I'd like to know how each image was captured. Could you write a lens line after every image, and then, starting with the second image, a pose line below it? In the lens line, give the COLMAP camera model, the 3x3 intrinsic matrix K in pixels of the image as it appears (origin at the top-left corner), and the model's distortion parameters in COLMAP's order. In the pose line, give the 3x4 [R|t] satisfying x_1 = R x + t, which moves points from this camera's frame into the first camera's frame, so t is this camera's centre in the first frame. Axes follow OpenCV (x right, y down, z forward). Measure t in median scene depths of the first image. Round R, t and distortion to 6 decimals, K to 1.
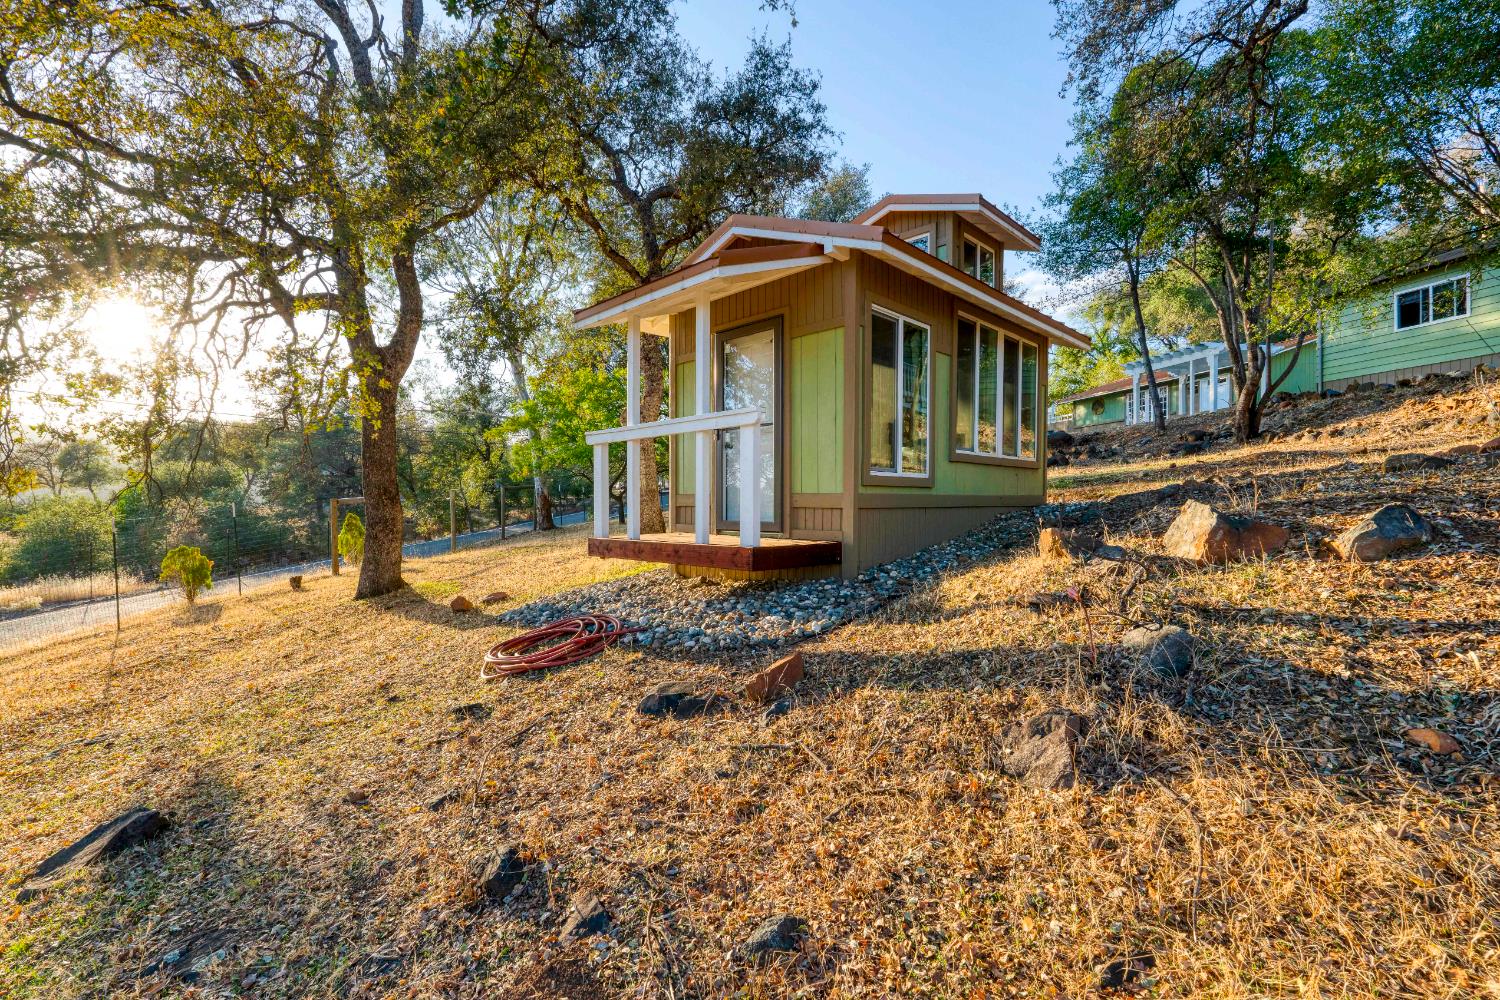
lens RADIAL K [[658.3, 0, 750.0], [0, 658.3, 500.0], [0, 0, 1]] dist [-0.005460, -0.000260]
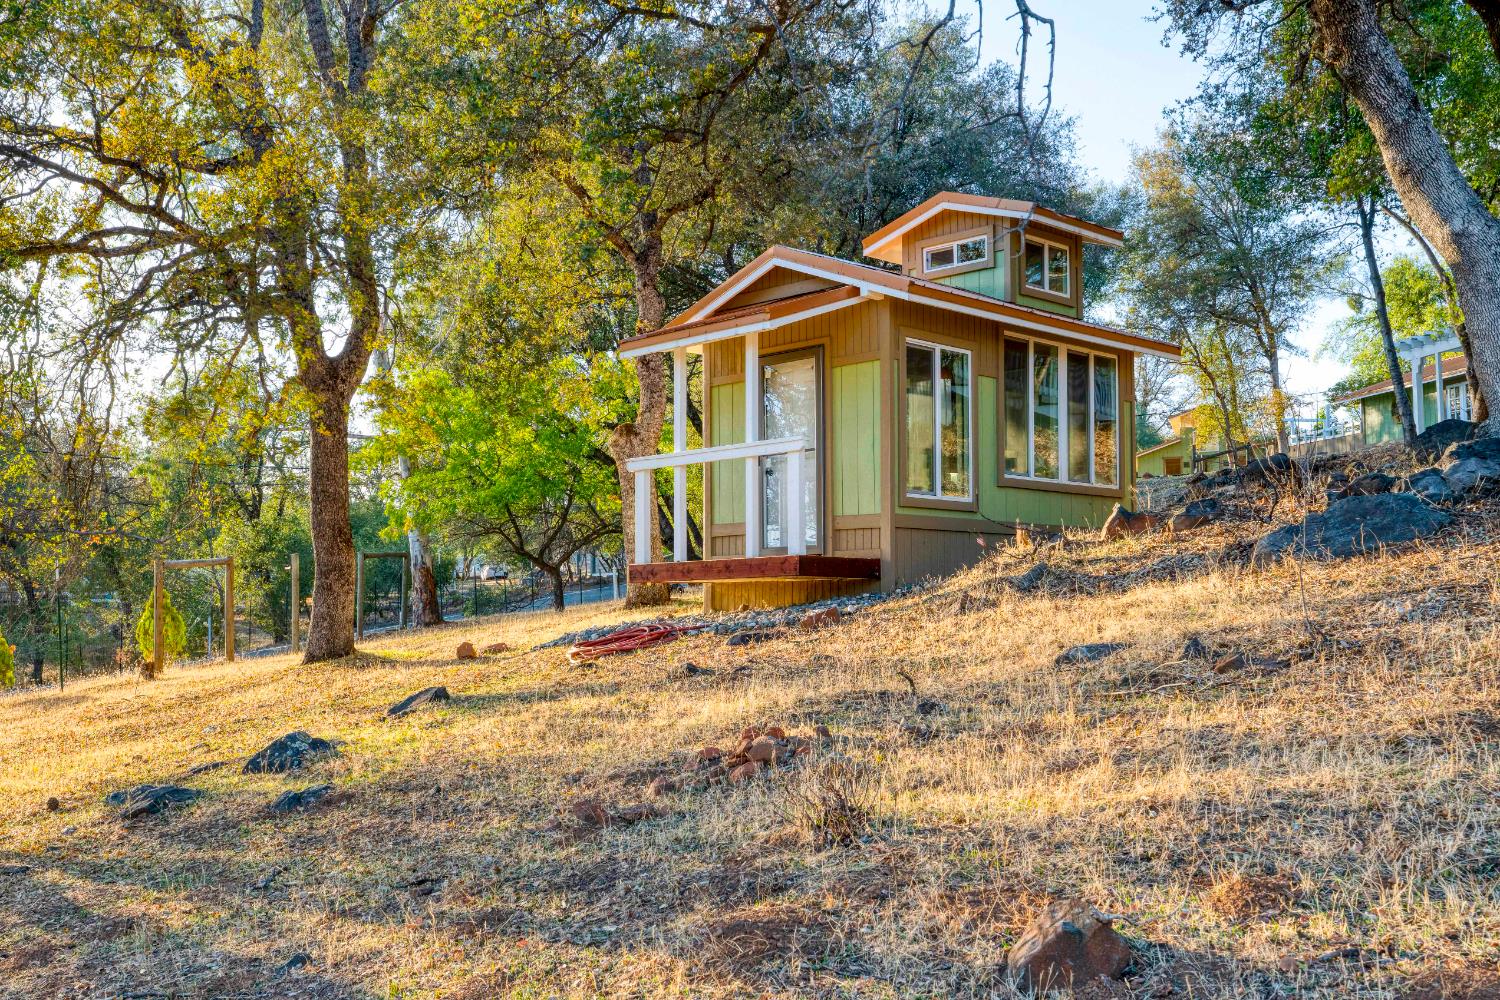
lens RADIAL K [[1510.9, 0, 750.0], [0, 1510.9, 500.0], [0, 0, 1]] dist [0.003964, 0.001528]
pose [[0.999944, -0.005128, -0.009248, -0.045307], [0.004409, 0.997087, -0.076141, 0.143734], [0.009611, 0.076096, 0.997054, -1.357786]]
